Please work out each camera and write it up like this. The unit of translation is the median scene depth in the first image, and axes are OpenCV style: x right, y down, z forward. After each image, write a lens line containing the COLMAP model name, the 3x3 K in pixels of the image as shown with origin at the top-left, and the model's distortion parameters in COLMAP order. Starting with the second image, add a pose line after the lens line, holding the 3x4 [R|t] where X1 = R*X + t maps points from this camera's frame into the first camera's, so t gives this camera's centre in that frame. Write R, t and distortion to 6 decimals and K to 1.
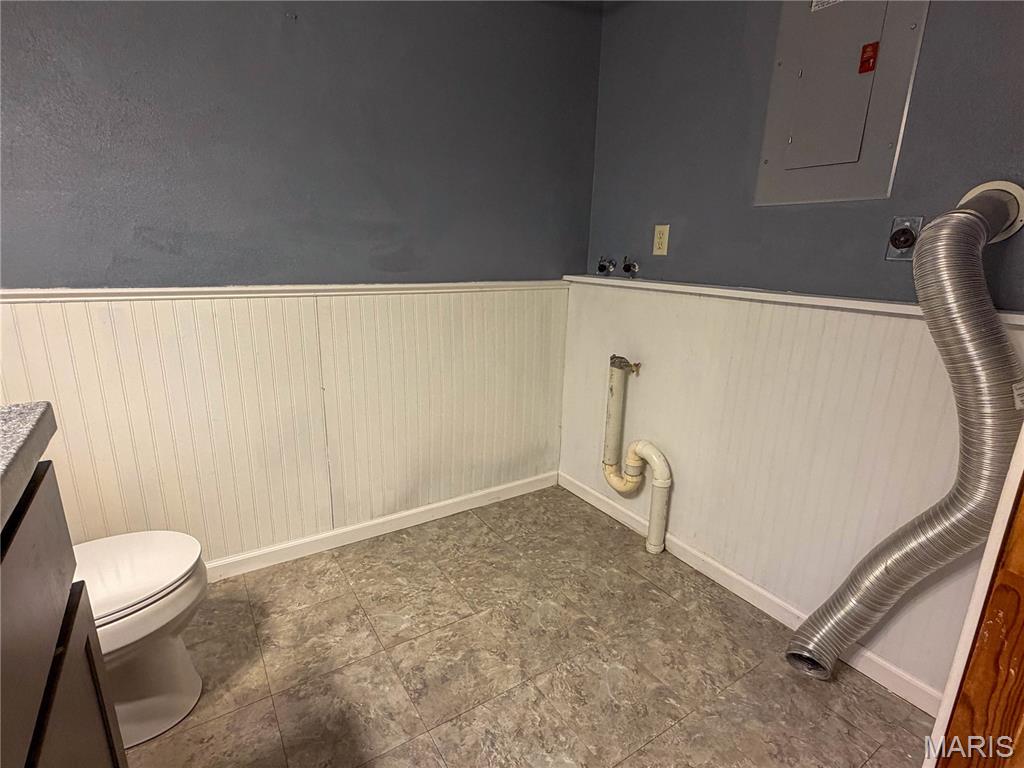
lens RADIAL K [[513.6, 0, 516.4], [0, 513.6, 381.5], [0, 0, 1]] dist [0.000792, -0.000767]
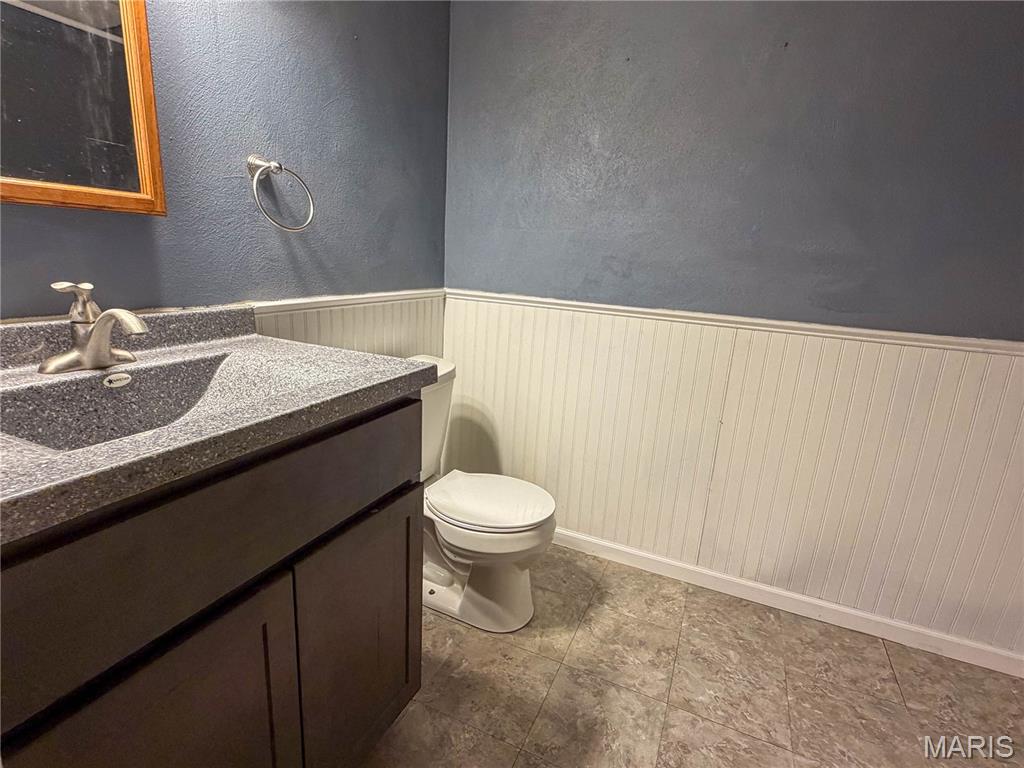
lens RADIAL K [[513.6, 0, 515.9], [0, 513.6, 387.0], [0, 0, 1]] dist [0.000792, -0.000767]
pose [[0.543409, 0.211771, -0.812318, 0.212638], [-0.256986, 0.963166, 0.079184, -0.031421], [0.799165, 0.165725, 0.577815, 0.136262]]
